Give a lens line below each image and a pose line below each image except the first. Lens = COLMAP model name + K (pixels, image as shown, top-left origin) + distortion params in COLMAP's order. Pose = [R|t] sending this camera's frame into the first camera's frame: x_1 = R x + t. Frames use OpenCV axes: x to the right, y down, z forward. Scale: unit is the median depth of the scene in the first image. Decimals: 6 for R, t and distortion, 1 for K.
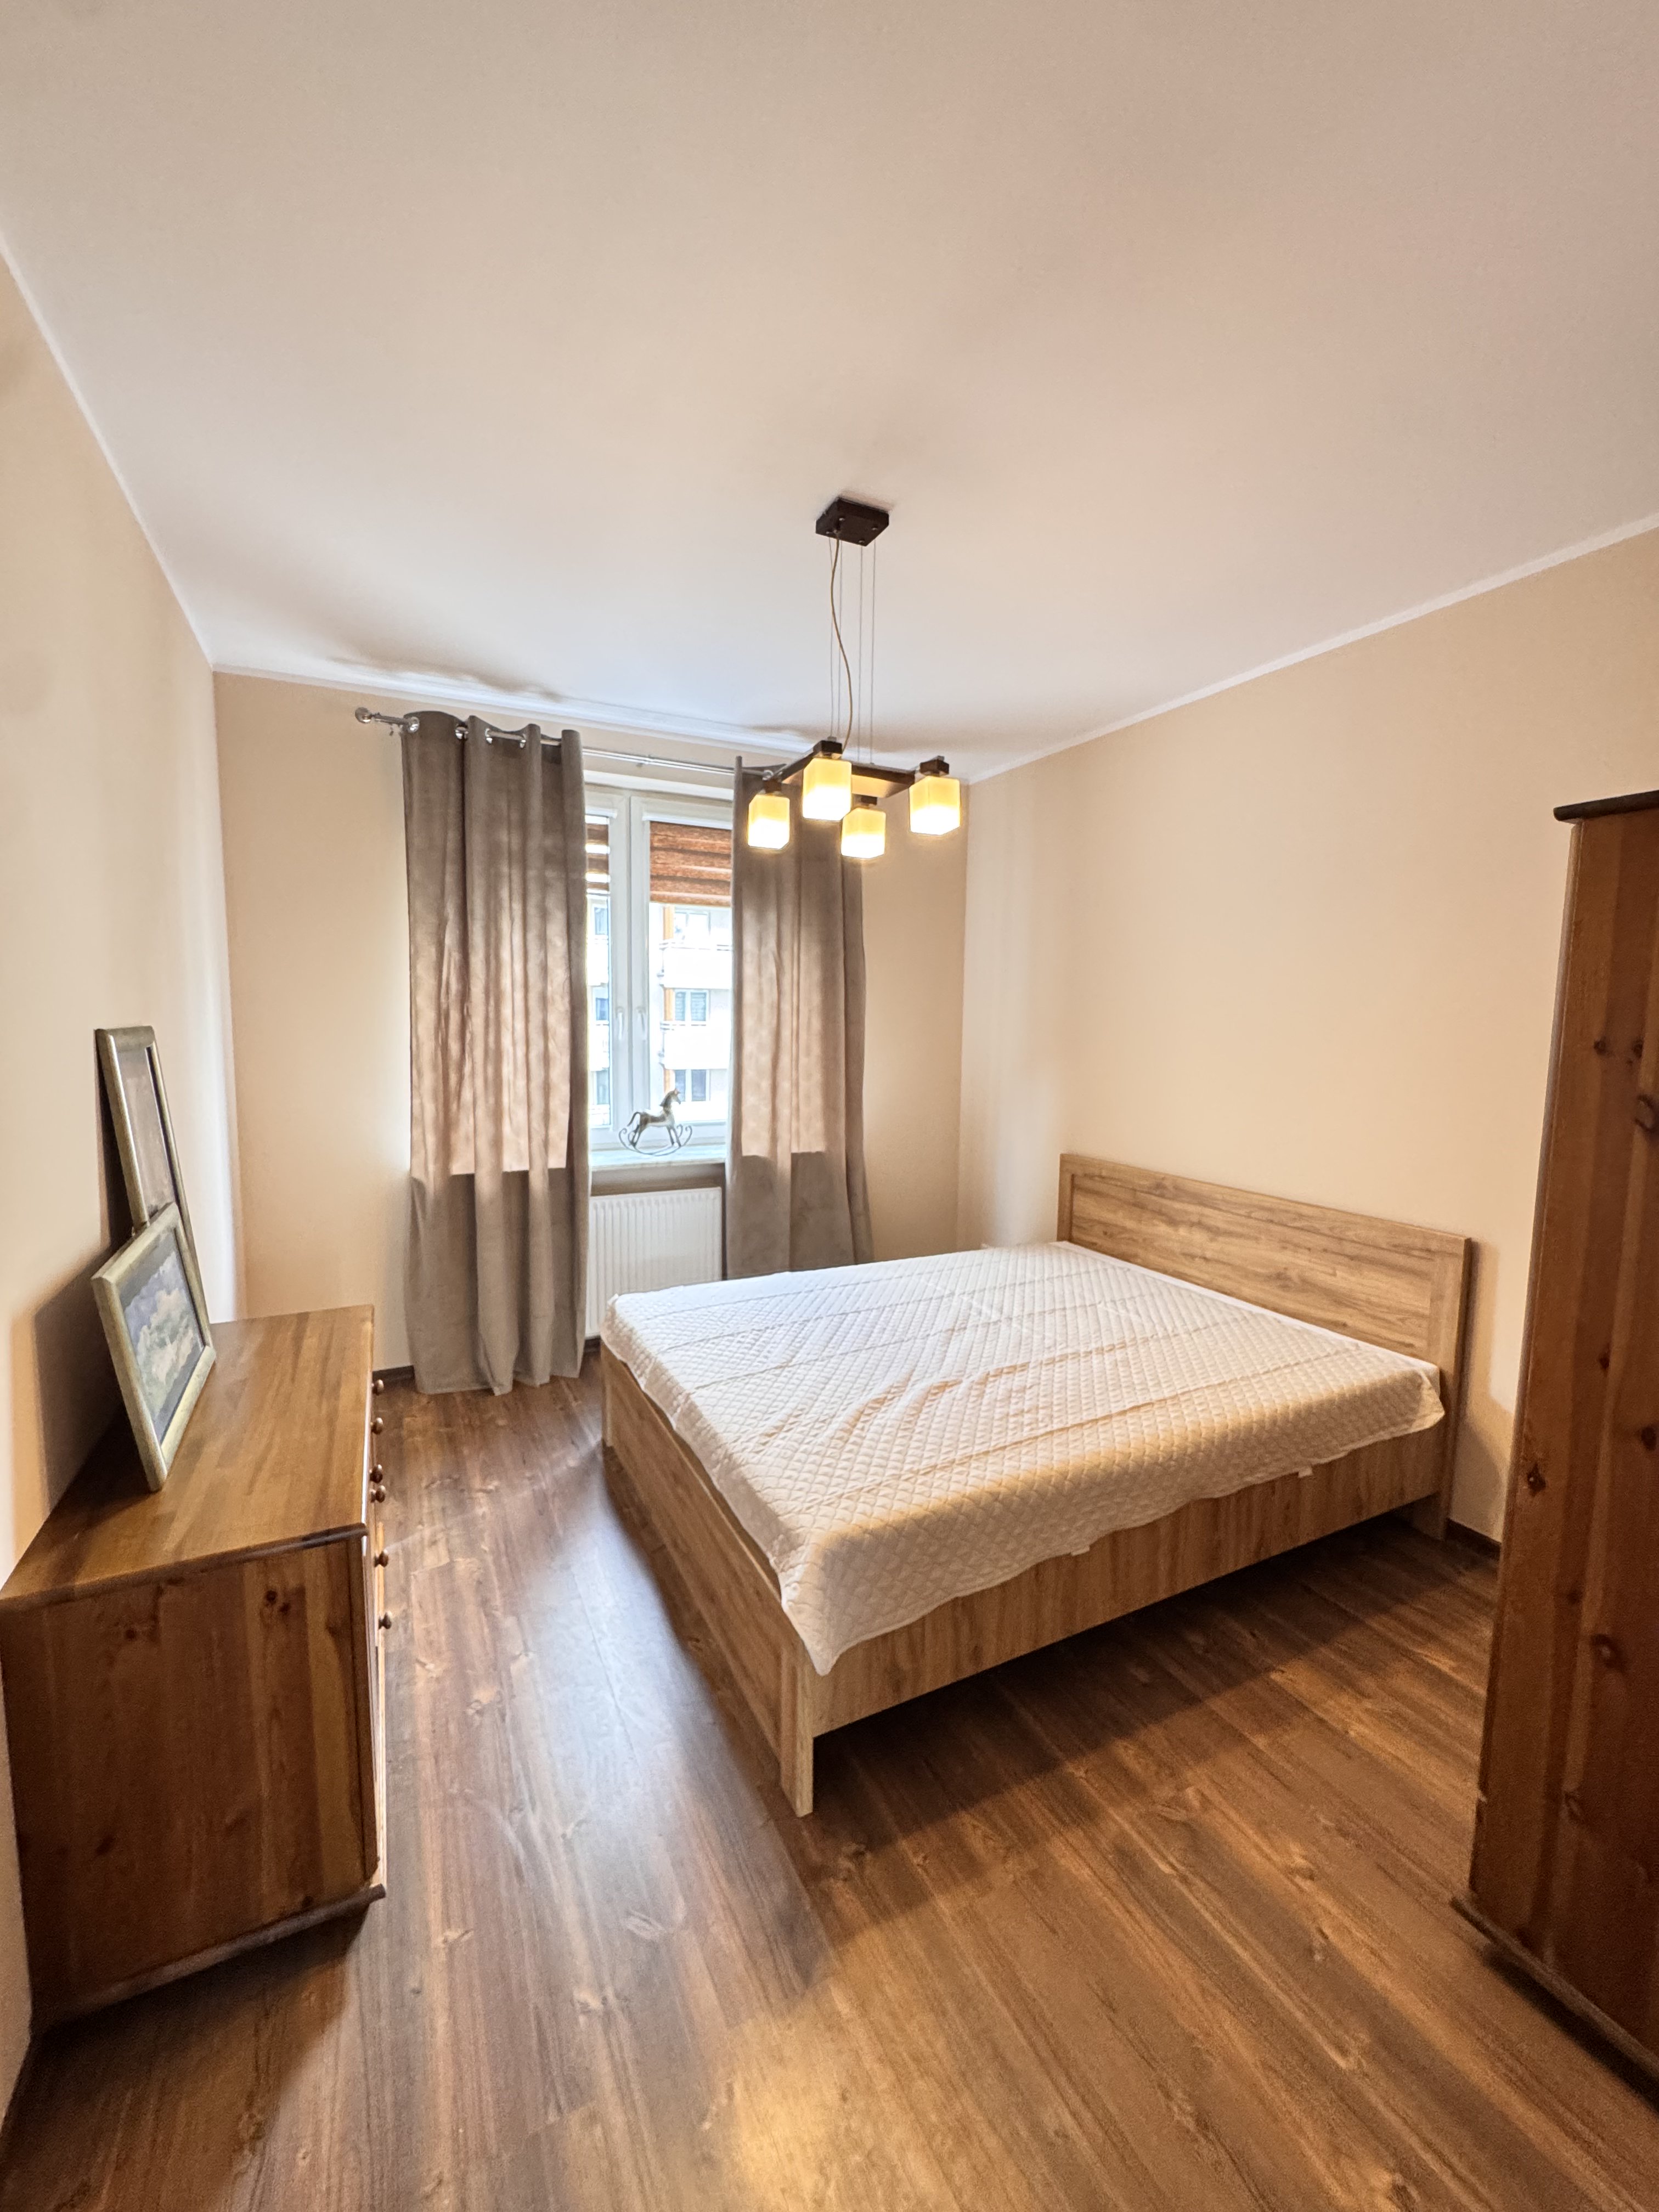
lens RADIAL K [[885.4, 0, 826.4], [0, 885.4, 1103.1], [0, 0, 1]] dist [-0.003805, 0.000646]
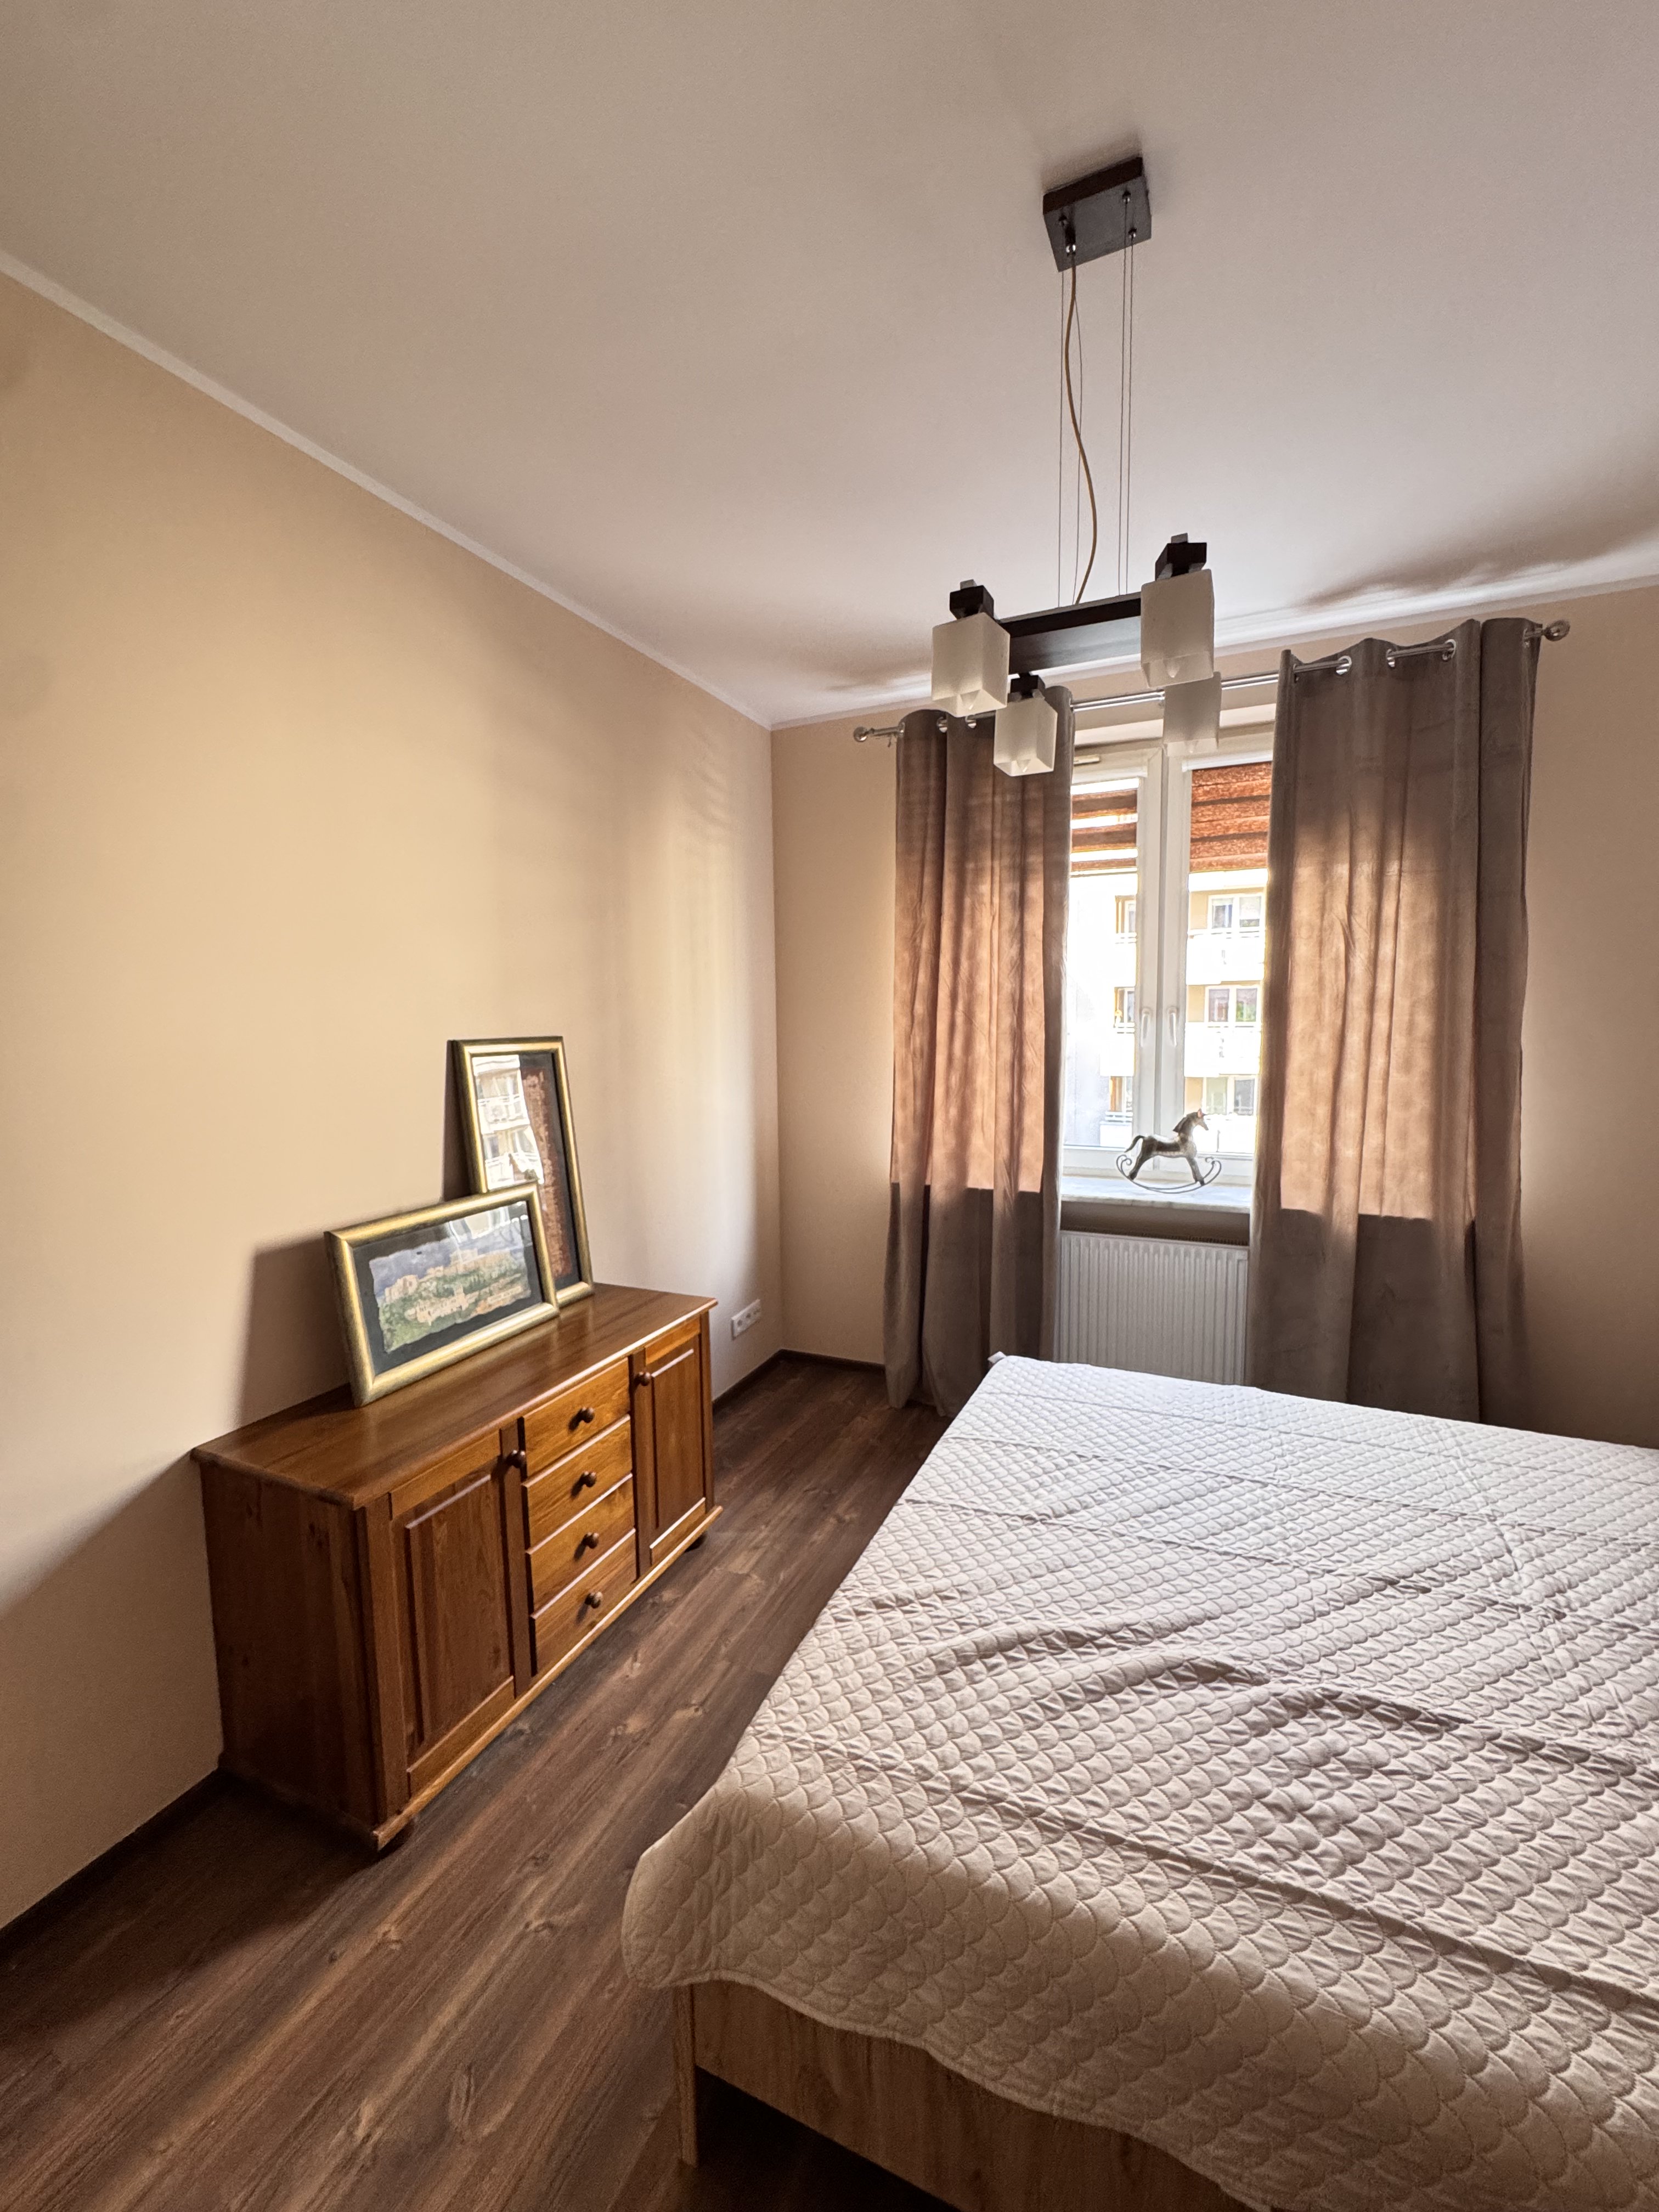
lens RADIAL K [[885.4, 0, 826.4], [0, 885.4, 1103.1], [0, 0, 1]] dist [-0.003805, 0.000646]
pose [[0.632291, 0.053725, -0.772866, 0.266318], [-0.055783, 0.998160, 0.023749, -0.026884], [0.772720, 0.028096, 0.634125, 0.304773]]
